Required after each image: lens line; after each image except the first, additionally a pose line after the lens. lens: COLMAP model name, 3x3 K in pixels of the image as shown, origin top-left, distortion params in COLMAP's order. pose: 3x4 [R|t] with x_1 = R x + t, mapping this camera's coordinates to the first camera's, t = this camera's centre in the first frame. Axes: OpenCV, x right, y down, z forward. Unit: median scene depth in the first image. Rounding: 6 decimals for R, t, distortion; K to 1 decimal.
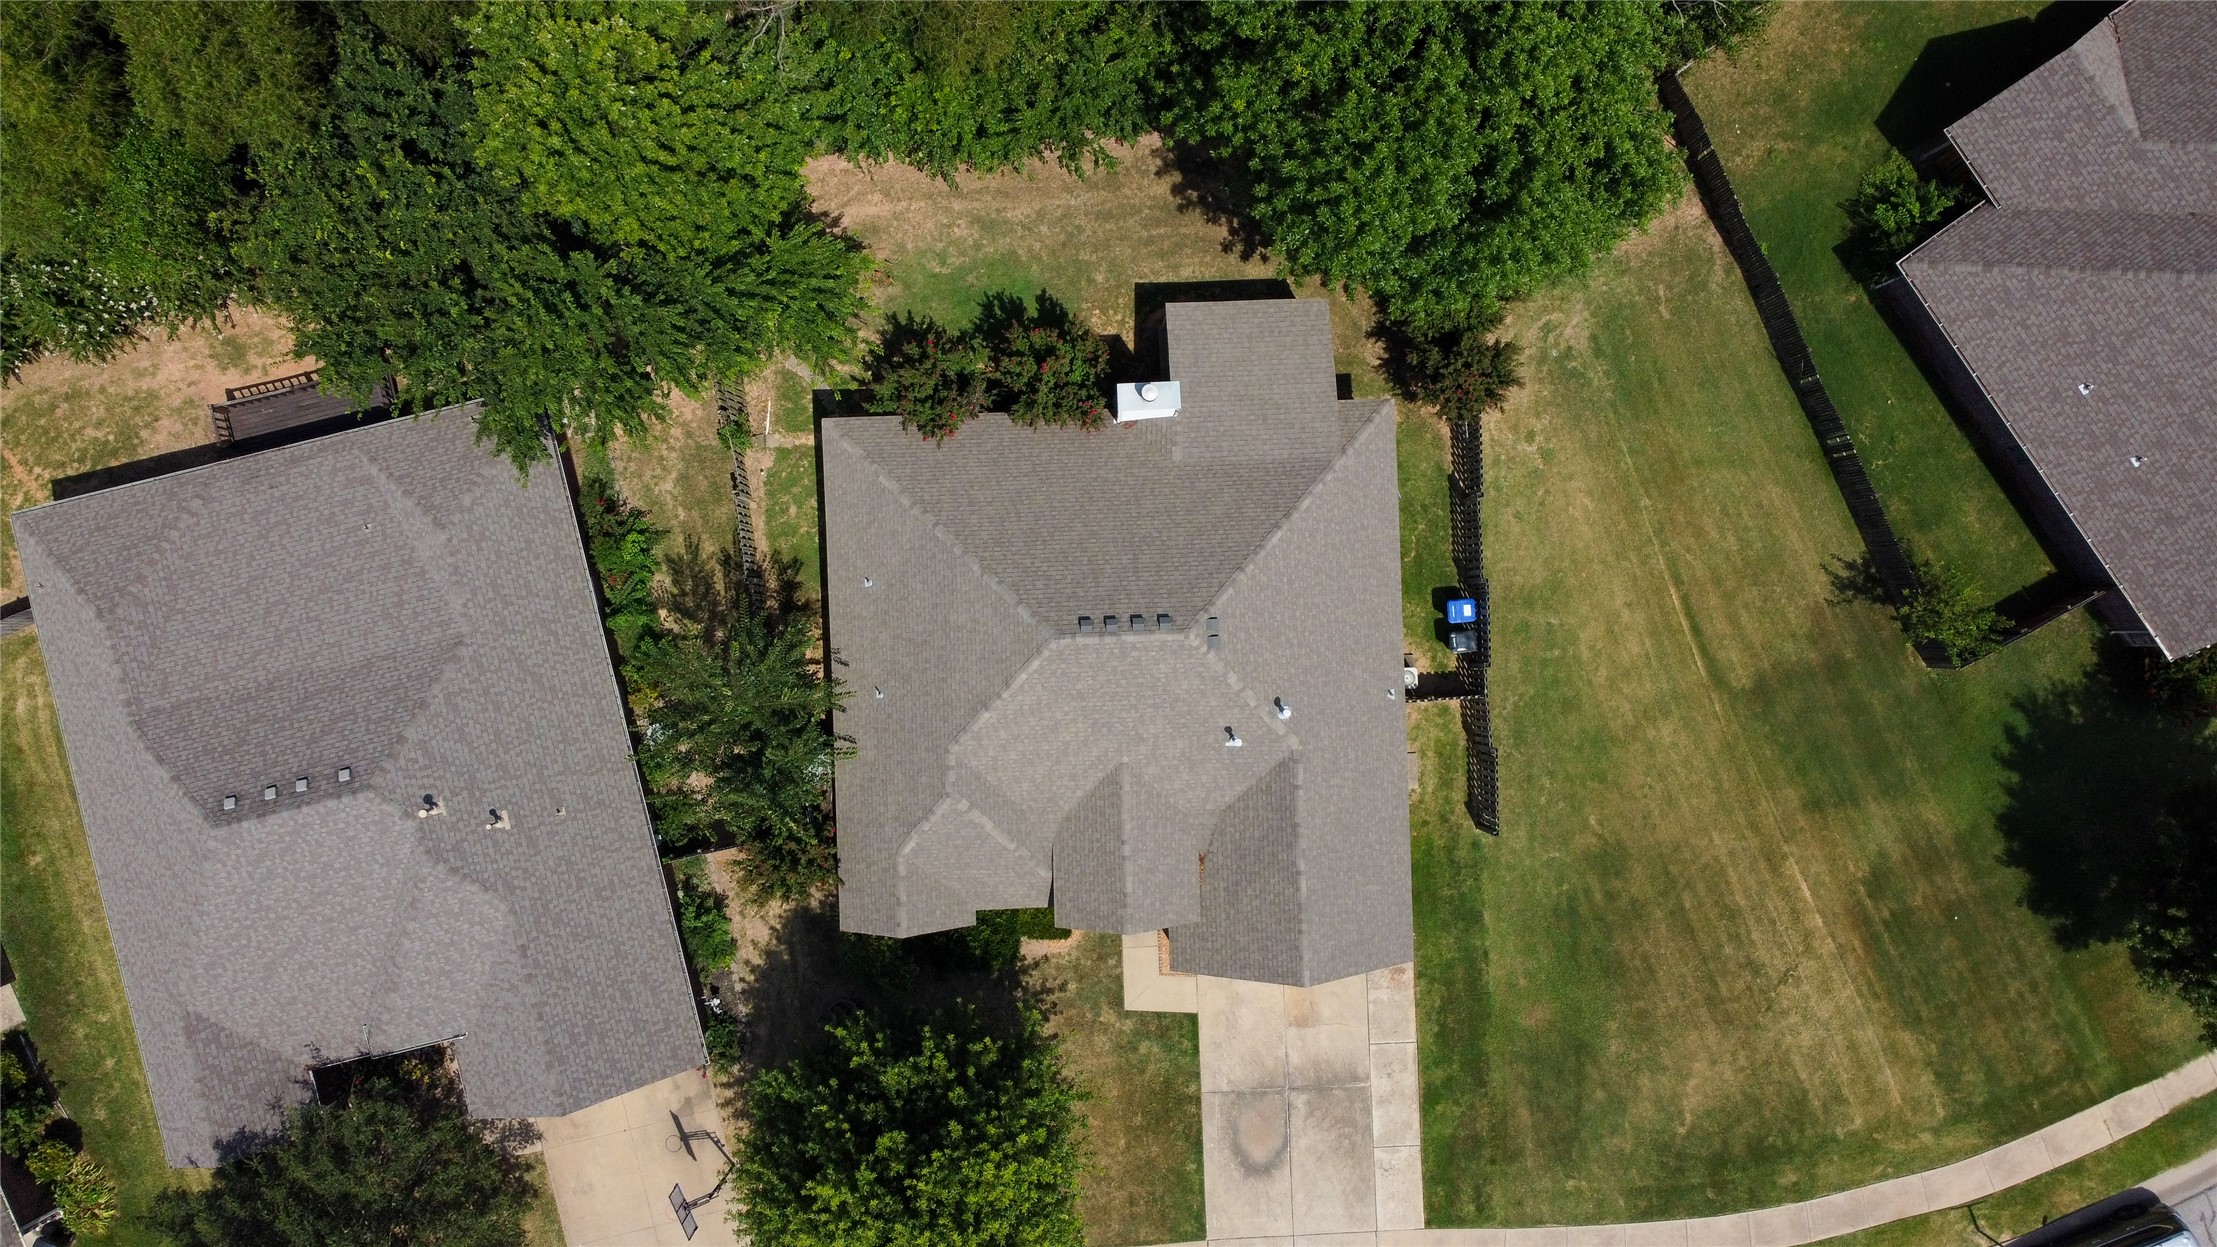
lens RADIAL K [[1643.4, 0, 1109.8], [0, 1643.4, 633.1], [0, 0, 1]] dist [-0.004281, -0.006808]
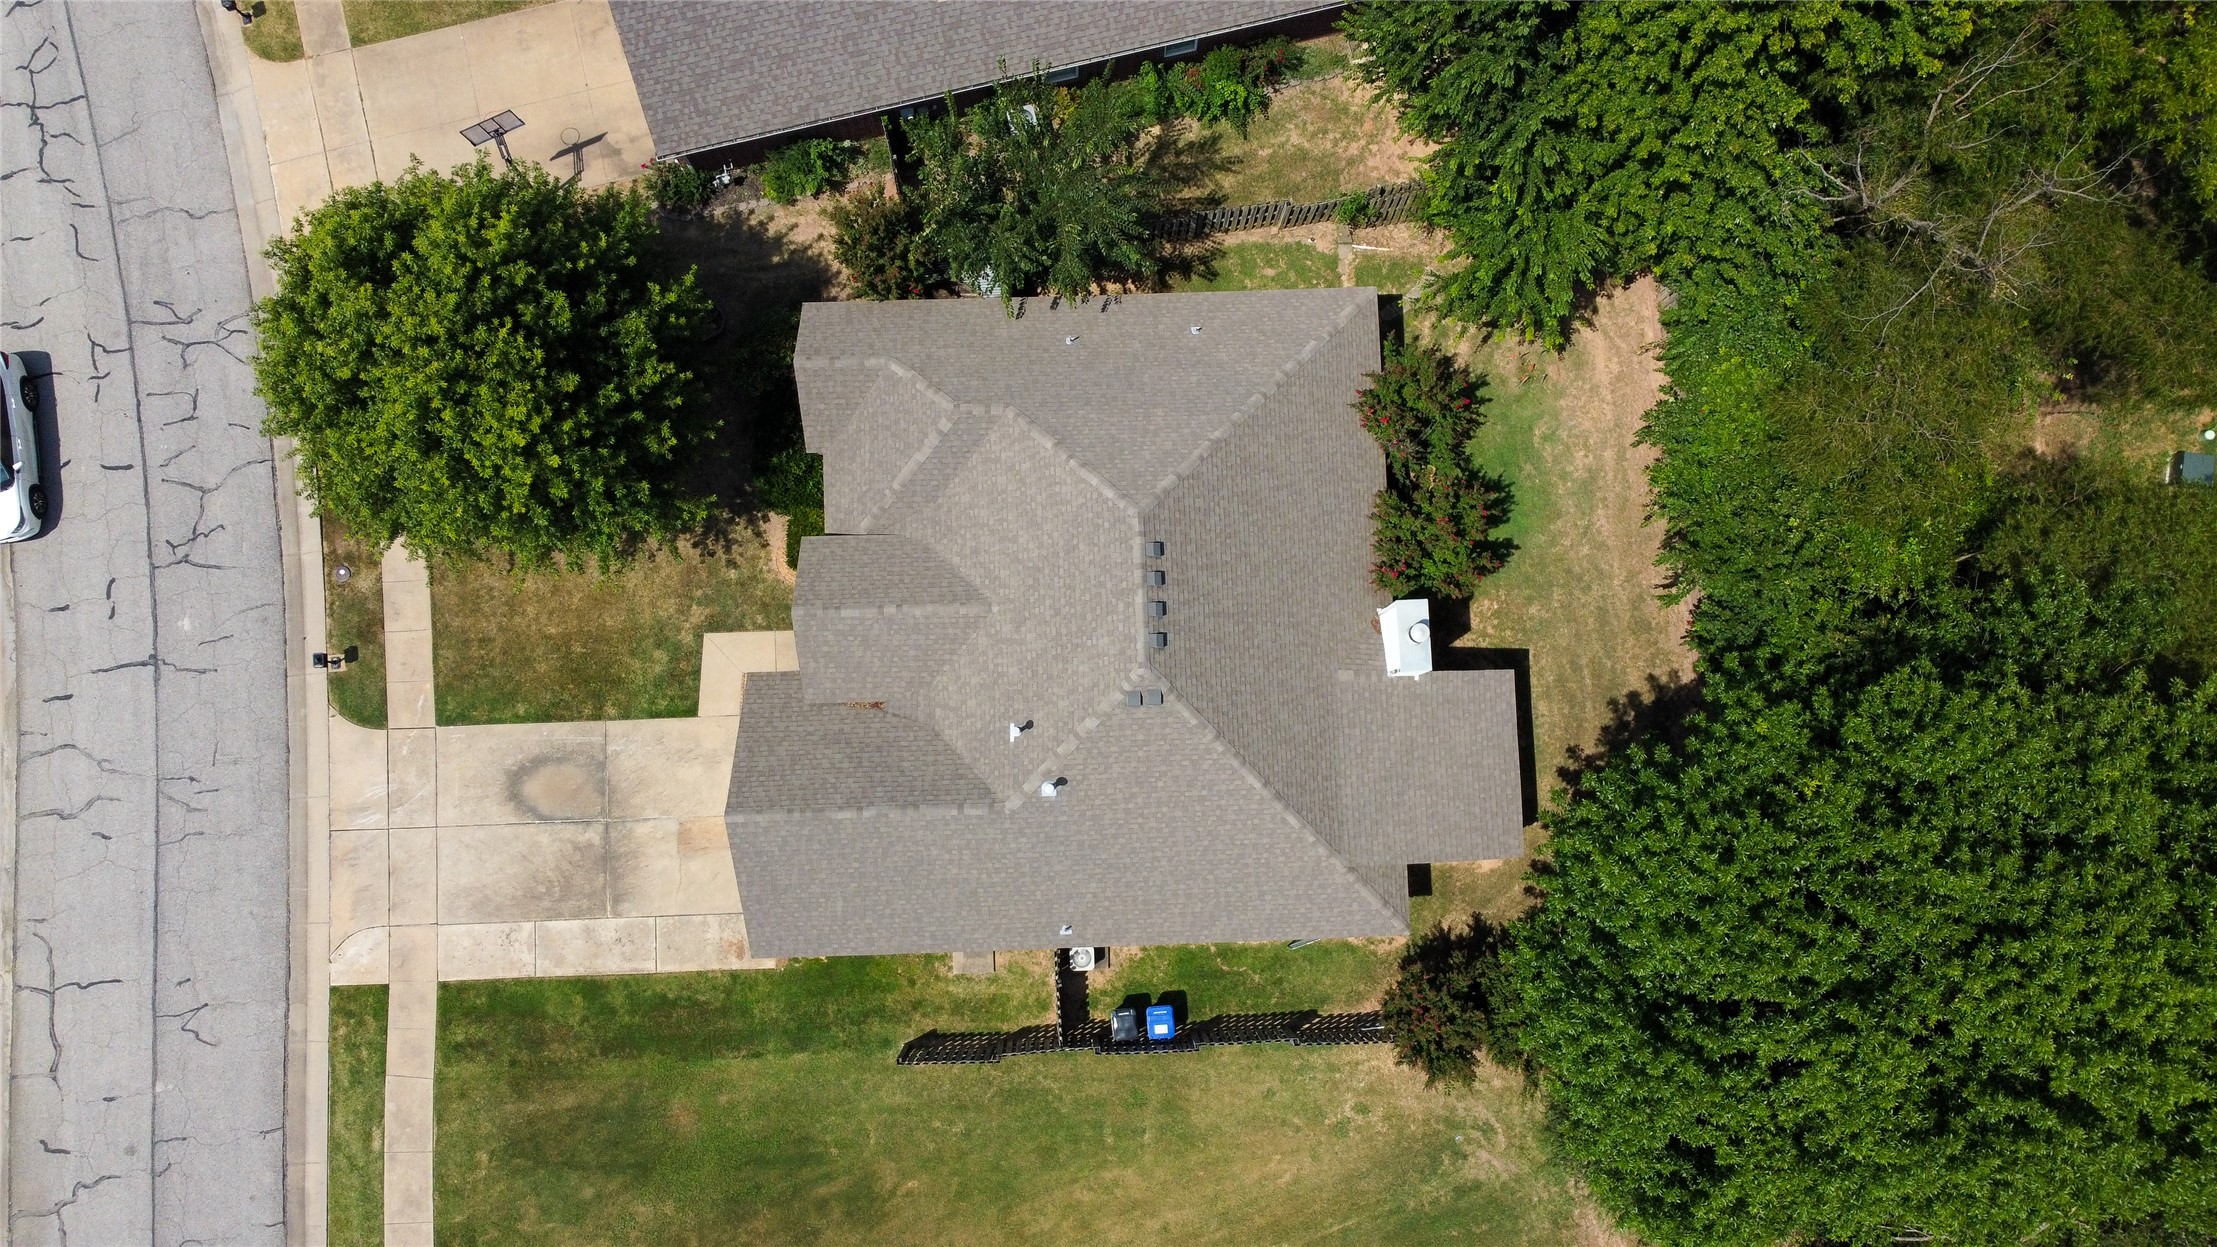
lens RADIAL K [[1643.4, 0, 1120.0], [0, 1643.4, 622.2], [0, 0, 1]] dist [-0.004281, -0.006808]
pose [[-0.001736, 0.994131, -0.108167, 0.099192], [-0.999801, -0.003878, -0.019588, 0.025168], [-0.019893, 0.108111, 0.993940, 0.125452]]
